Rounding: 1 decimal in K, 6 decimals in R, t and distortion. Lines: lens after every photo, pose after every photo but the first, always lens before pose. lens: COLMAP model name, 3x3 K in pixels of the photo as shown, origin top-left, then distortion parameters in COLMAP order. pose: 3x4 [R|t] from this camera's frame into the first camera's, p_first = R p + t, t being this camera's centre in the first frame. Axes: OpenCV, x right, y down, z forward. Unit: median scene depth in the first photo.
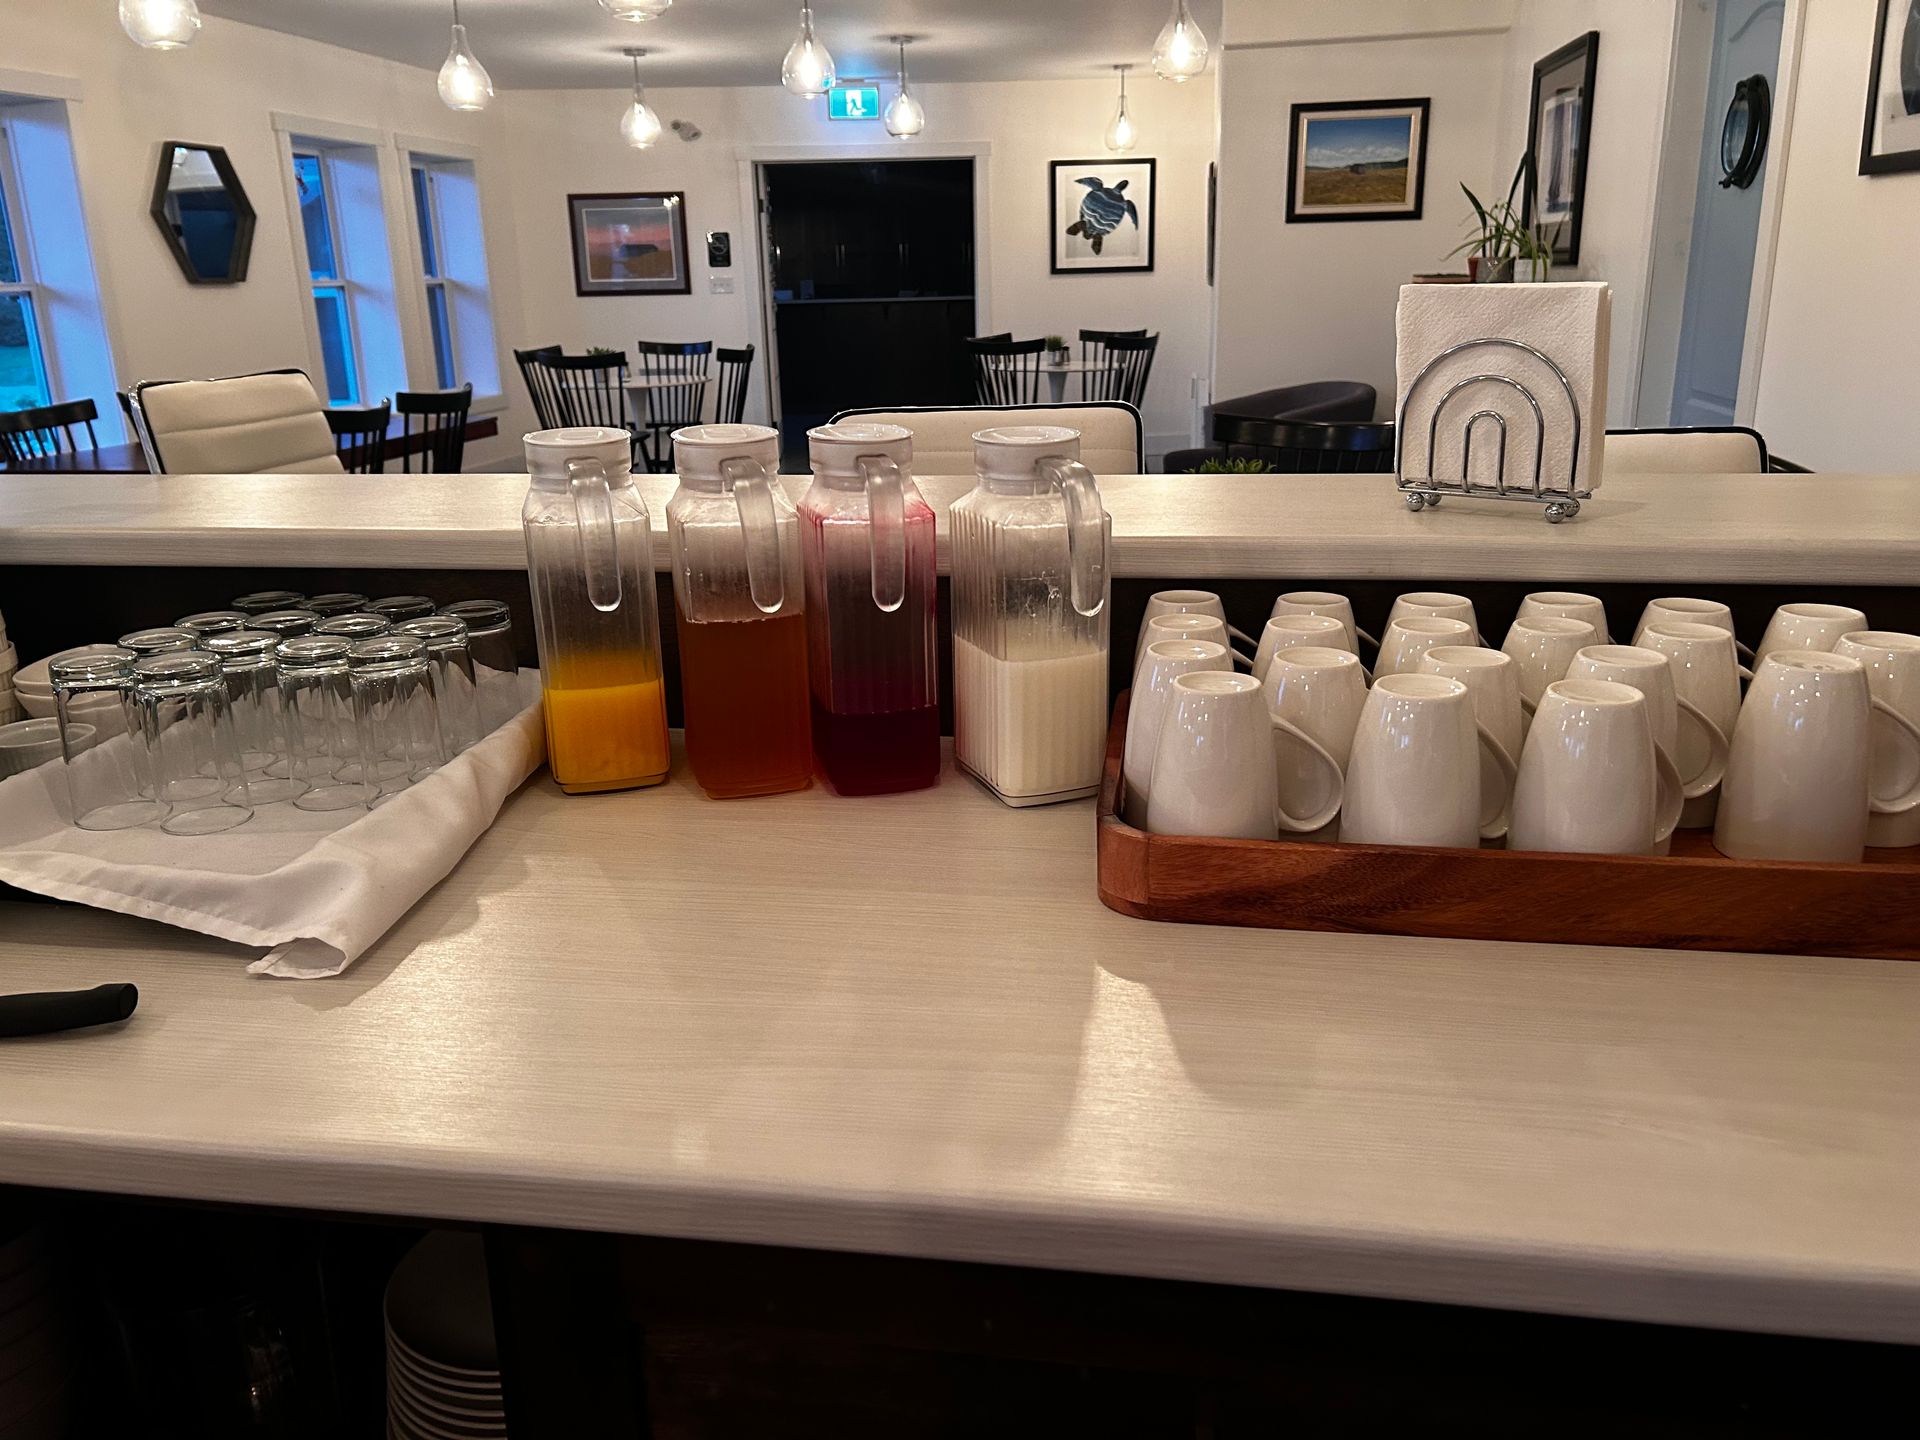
lens RADIAL K [[1486.1, 0, 958.6], [0, 1486.1, 734.1], [0, 0, 1]] dist [0.025975, -0.032356]
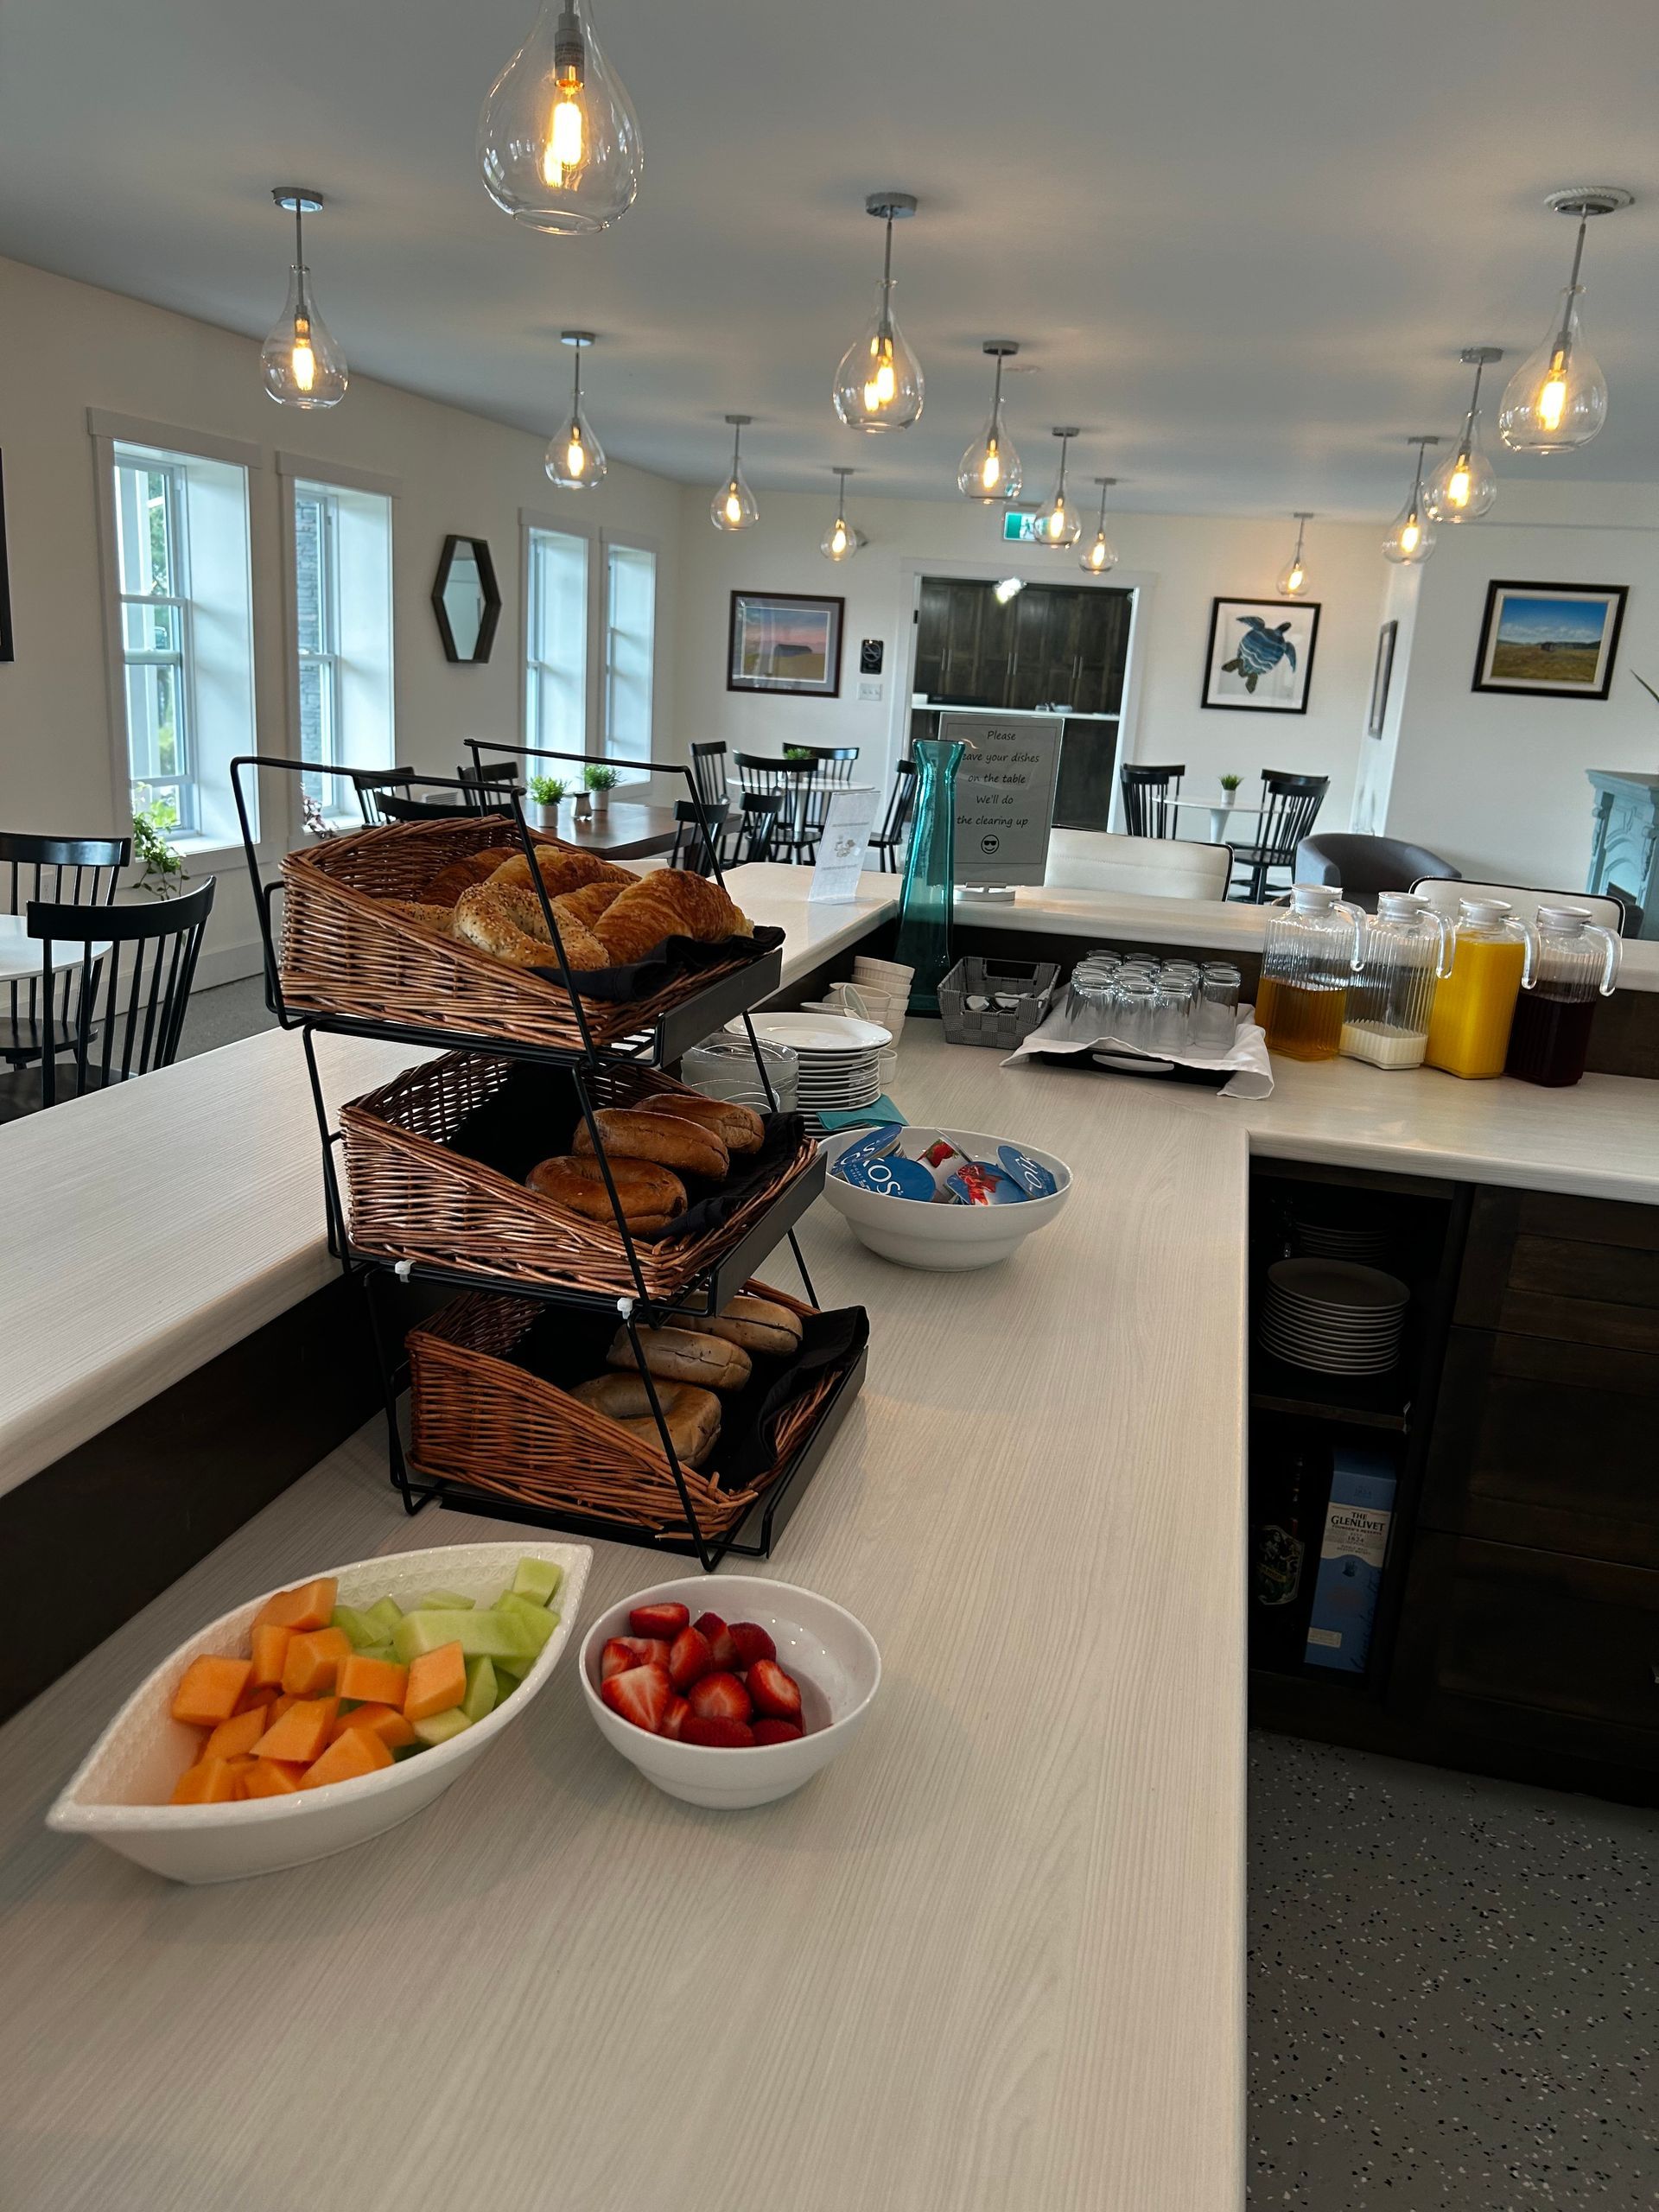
lens RADIAL K [[1712.1, 0, 839.6], [0, 1712.1, 1118.5], [0, 0, 1]] dist [0.025975, -0.032356]
pose [[0.993088, 0.101567, -0.058830, -0.083599], [-0.103653, 0.994047, -0.033556, 0.025339], [0.055071, 0.039422, 0.997704, -0.142833]]
